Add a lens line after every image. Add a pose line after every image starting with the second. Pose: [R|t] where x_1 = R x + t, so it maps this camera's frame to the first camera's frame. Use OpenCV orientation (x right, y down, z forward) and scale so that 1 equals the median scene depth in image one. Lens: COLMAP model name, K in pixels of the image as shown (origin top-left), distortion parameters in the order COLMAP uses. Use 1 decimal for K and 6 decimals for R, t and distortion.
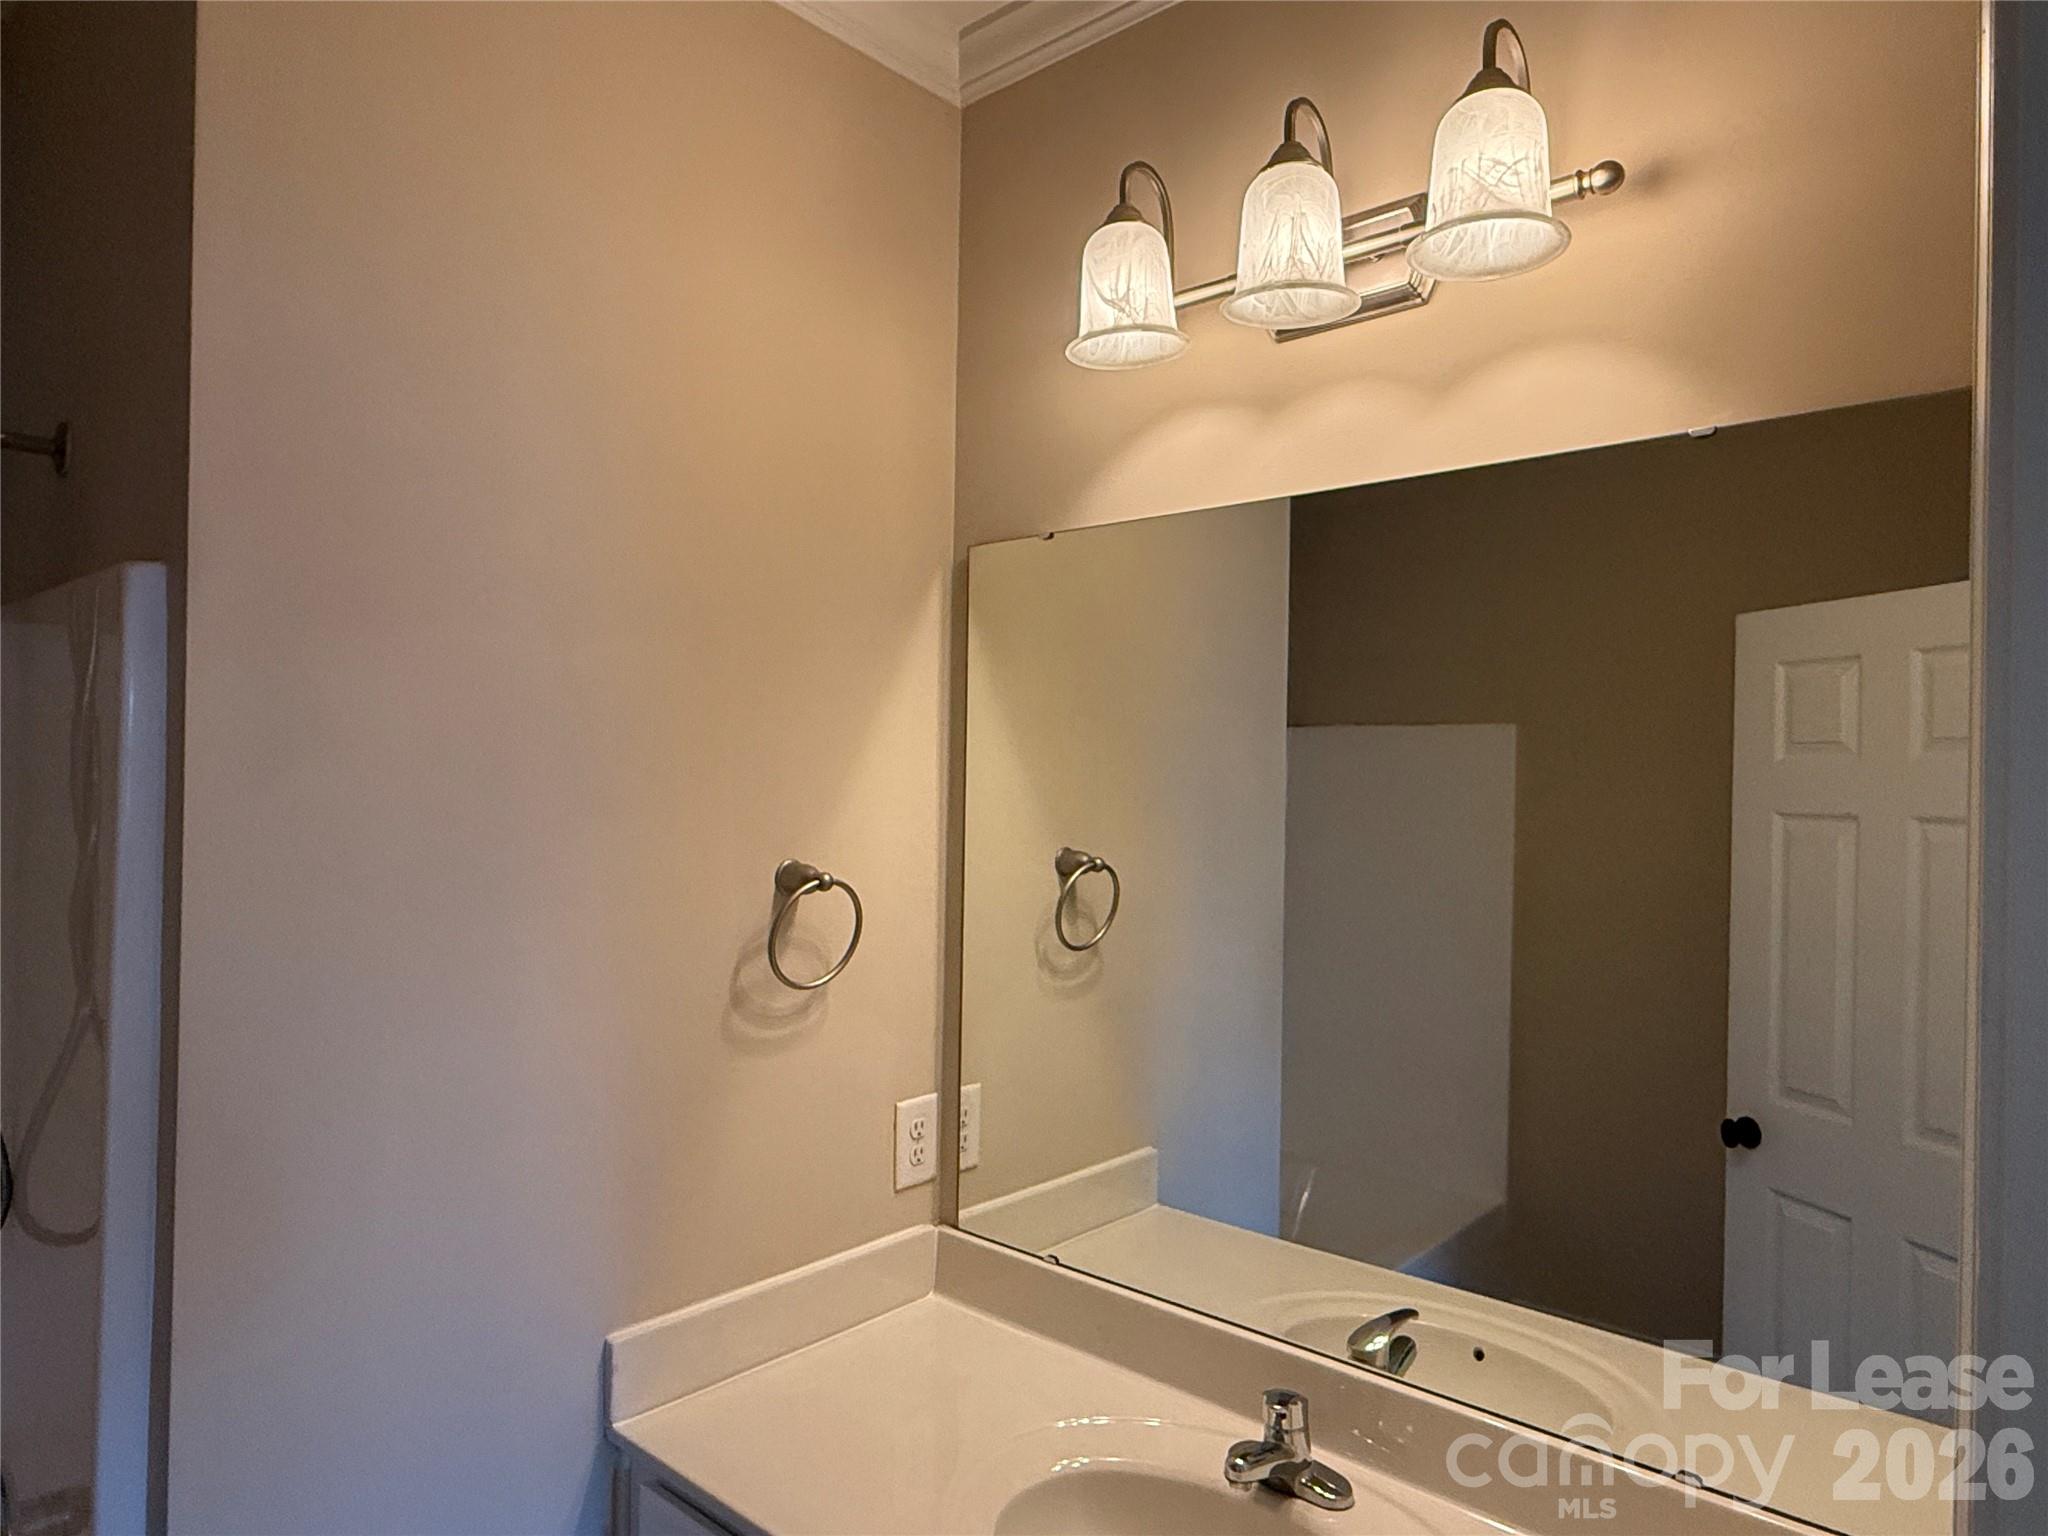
lens RADIAL K [[1273.9, 0, 1028.2], [0, 1273.9, 778.1], [0, 0, 1]] dist [0.009745, 0.002695]
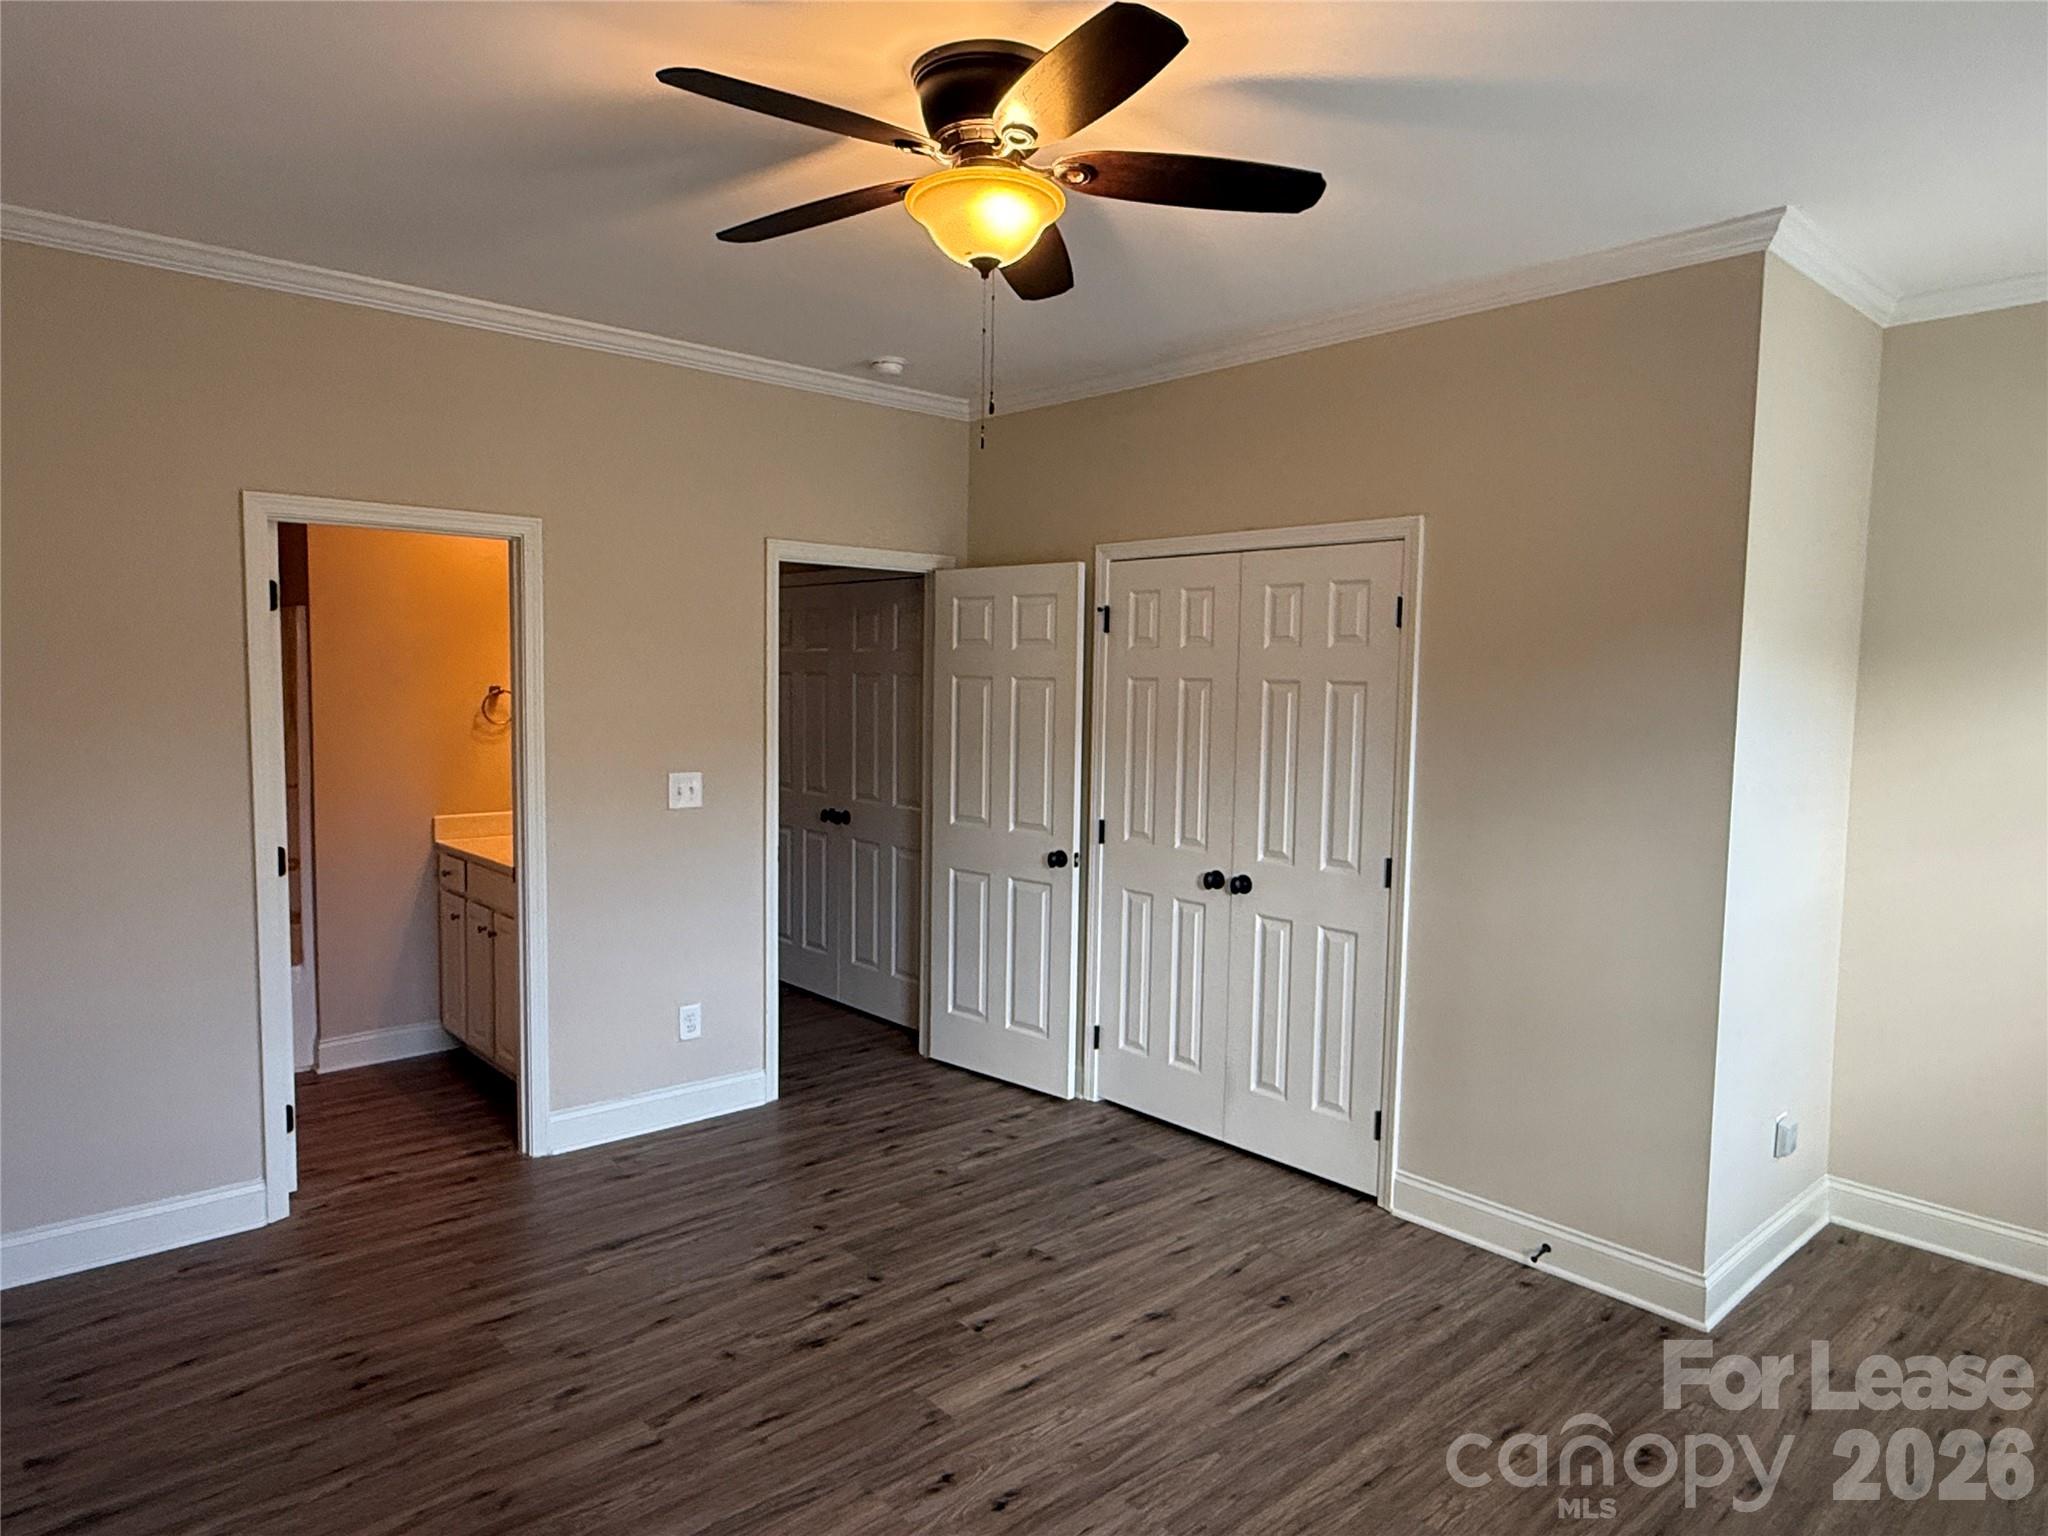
lens RADIAL K [[1273.9, 0, 1004.7], [0, 1273.9, 763.4], [0, 0, 1]] dist [0.009745, 0.002695]
pose [[0.994346, -0.004105, -0.106111, 1.307334], [0.011586, 0.997481, 0.069983, 0.048423], [0.105557, -0.070817, 0.991888, -1.882014]]
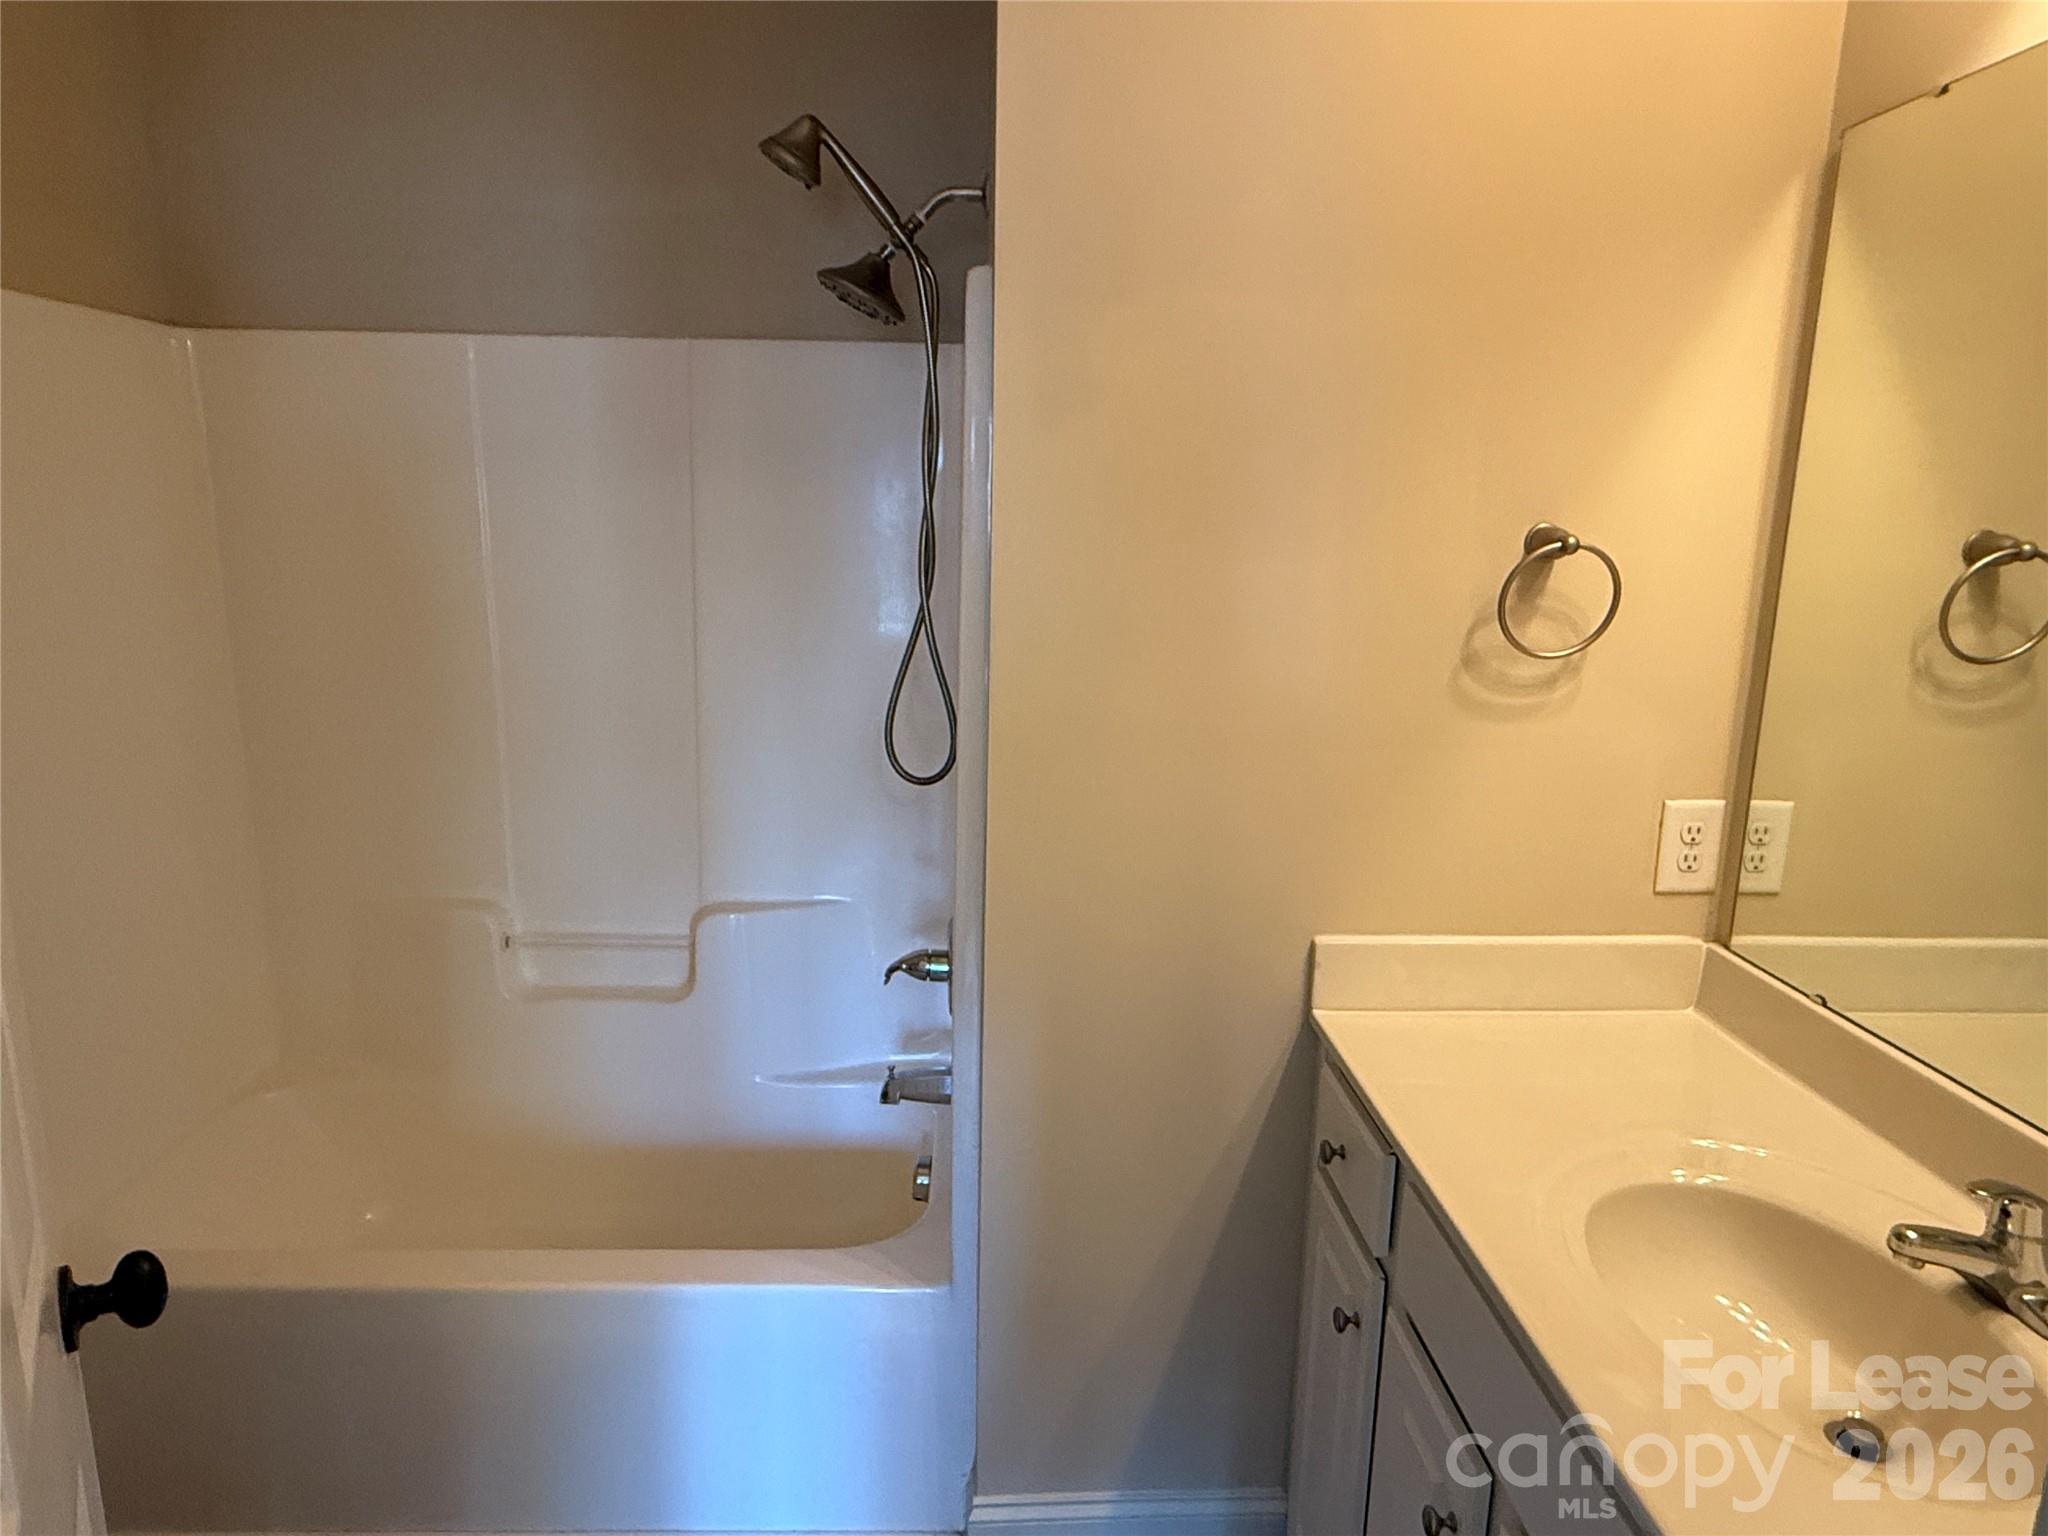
lens RADIAL K [[1273.9, 0, 1021.0], [0, 1273.9, 753.3], [0, 0, 1]] dist [0.009745, 0.002695]
pose [[0.700805, 0.131853, -0.701061, 0.211621], [-0.004455, 0.983559, 0.180532, 0.057854], [0.713339, -0.123394, 0.689871, 0.040313]]
